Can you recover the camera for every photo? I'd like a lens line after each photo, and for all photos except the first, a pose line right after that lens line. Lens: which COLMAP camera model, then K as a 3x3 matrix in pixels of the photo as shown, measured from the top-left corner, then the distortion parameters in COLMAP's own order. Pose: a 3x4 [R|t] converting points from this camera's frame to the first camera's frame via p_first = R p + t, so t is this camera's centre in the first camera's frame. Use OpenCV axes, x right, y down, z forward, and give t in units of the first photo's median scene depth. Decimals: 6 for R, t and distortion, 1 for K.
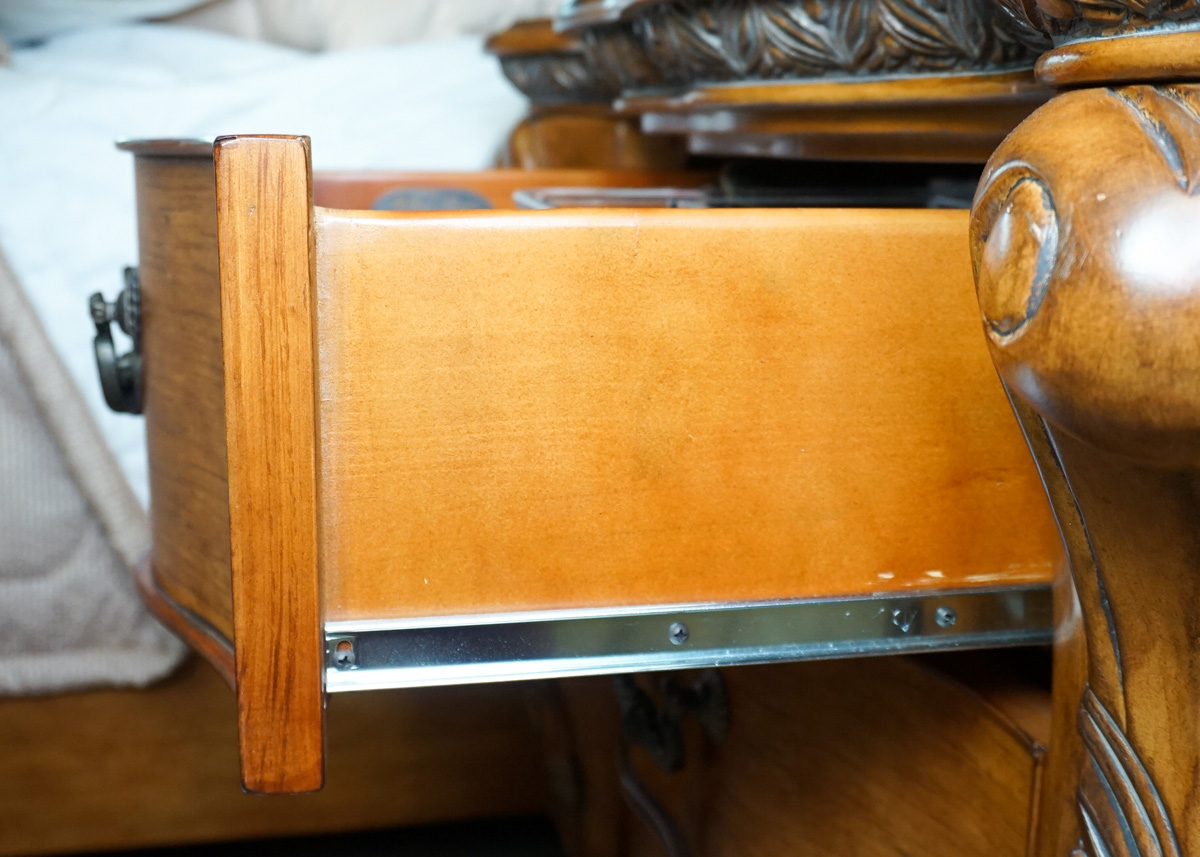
lens RADIAL K [[1419.6, 0, 597.9], [0, 1419.6, 428.4], [0, 0, 1]] dist [0.031613, 0.000000]
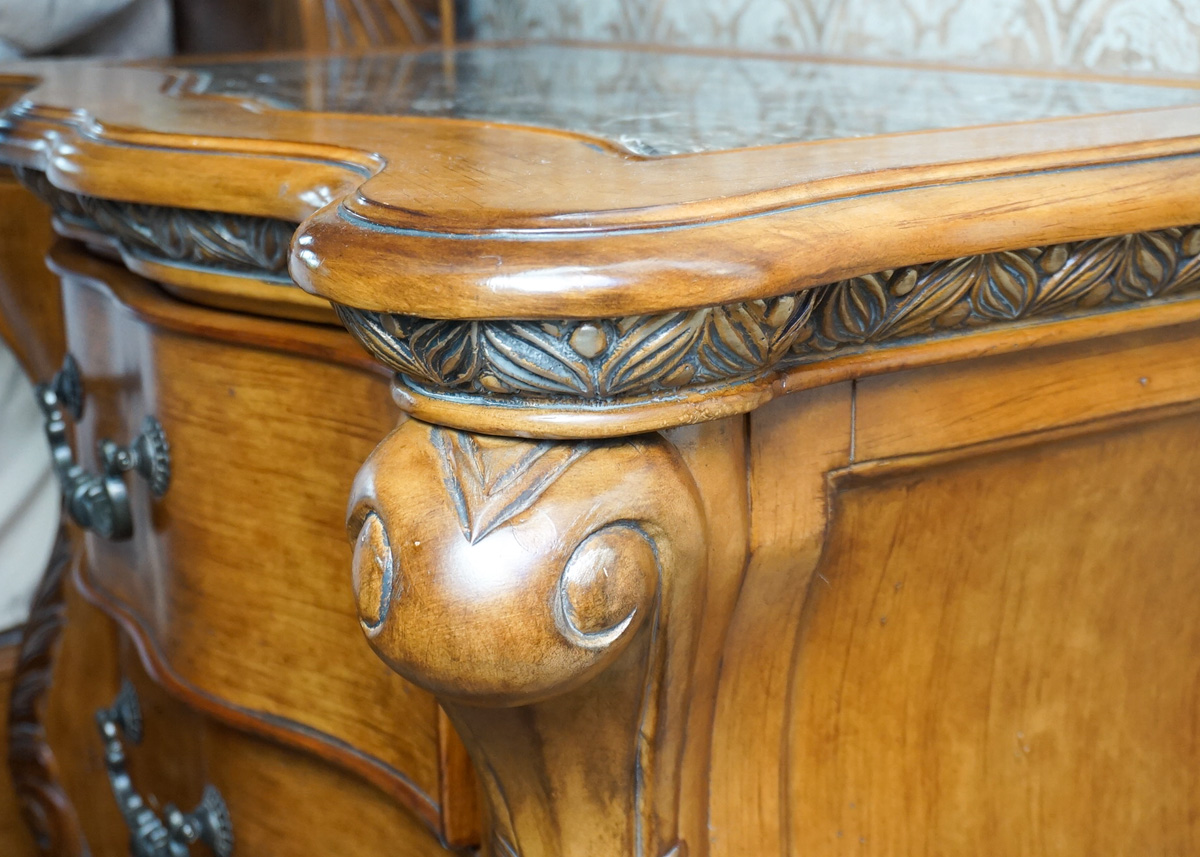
lens RADIAL K [[1829.0, 0, 602.2], [0, 1829.0, 426.2], [0, 0, 1]] dist [-0.035307, 0.000000]
pose [[0.955815, -0.097102, 0.277468, 0.030619], [0.082028, 0.994478, 0.065458, -0.371128], [-0.282292, -0.039806, 0.958502, -0.781991]]
